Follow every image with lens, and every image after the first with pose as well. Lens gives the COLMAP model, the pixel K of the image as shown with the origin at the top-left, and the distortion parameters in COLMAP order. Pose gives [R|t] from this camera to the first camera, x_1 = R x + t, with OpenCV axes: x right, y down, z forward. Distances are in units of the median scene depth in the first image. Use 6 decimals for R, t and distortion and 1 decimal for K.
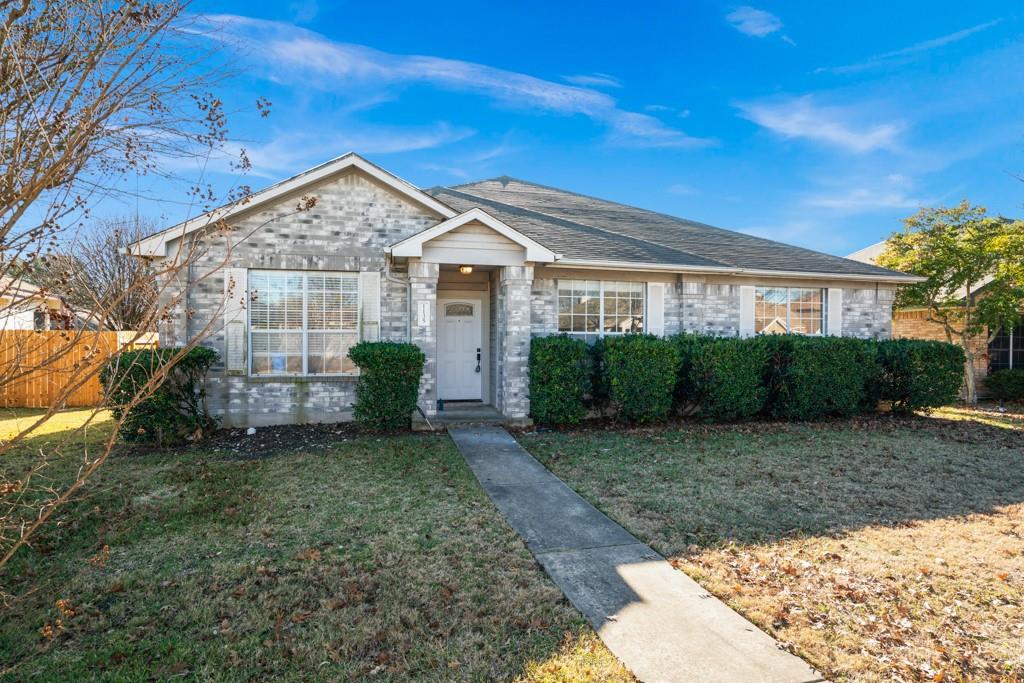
lens RADIAL K [[545.8, 0, 510.6], [0, 545.8, 344.2], [0, 0, 1]] dist [-0.017103, 0.005060]
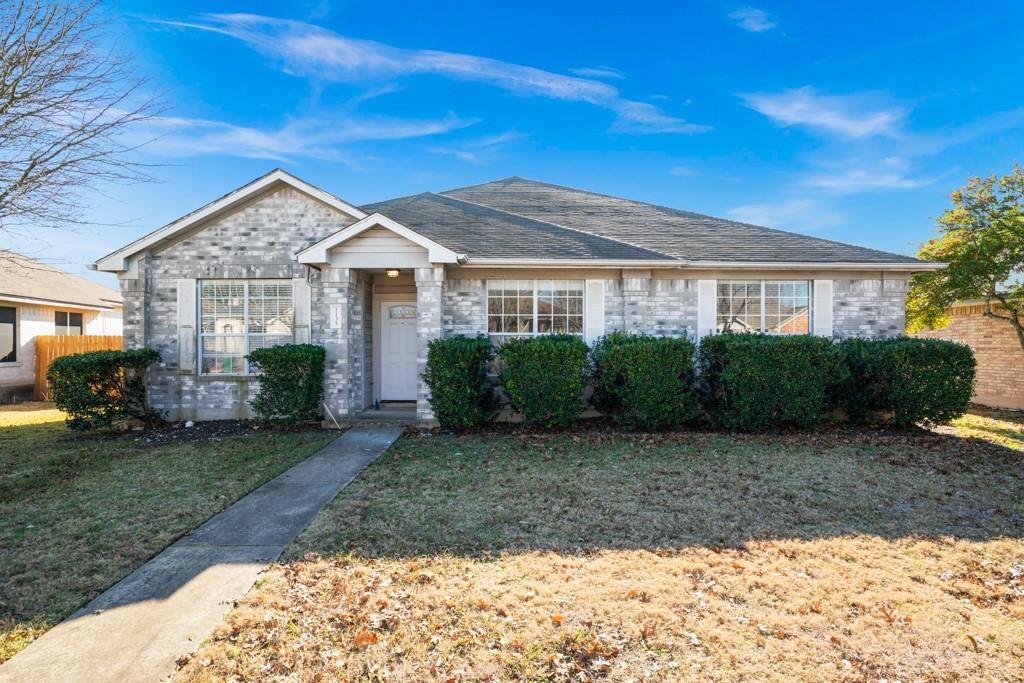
lens RADIAL K [[545.8, 0, 511.0], [0, 545.8, 345.1], [0, 0, 1]] dist [-0.017103, 0.005060]
pose [[0.973012, -0.003450, -0.230729, 0.388821], [0.003033, 0.999993, -0.002162, 0.001465], [0.230735, 0.001403, 0.973016, 0.059645]]
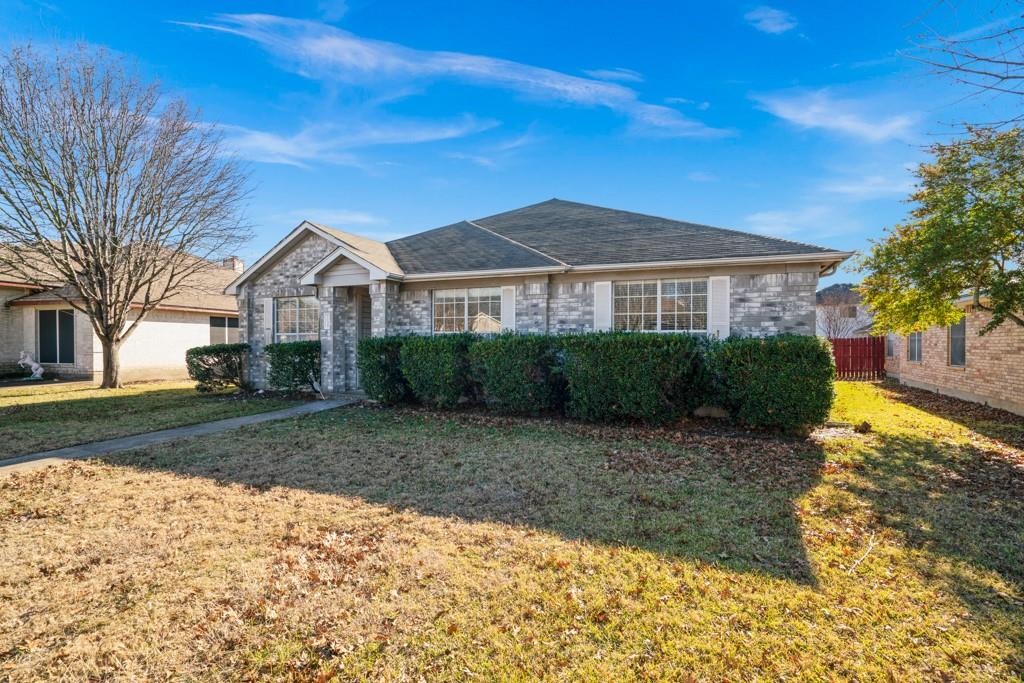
lens RADIAL K [[470.5, 0, 509.7], [0, 470.5, 345.6], [0, 0, 1]] dist [-0.038831, -0.000058]
pose [[0.793741, 0.005066, -0.608235, 0.967623], [-0.000820, 0.999973, 0.007259, 0.001097], [0.608256, -0.005263, 0.793724, 0.275257]]
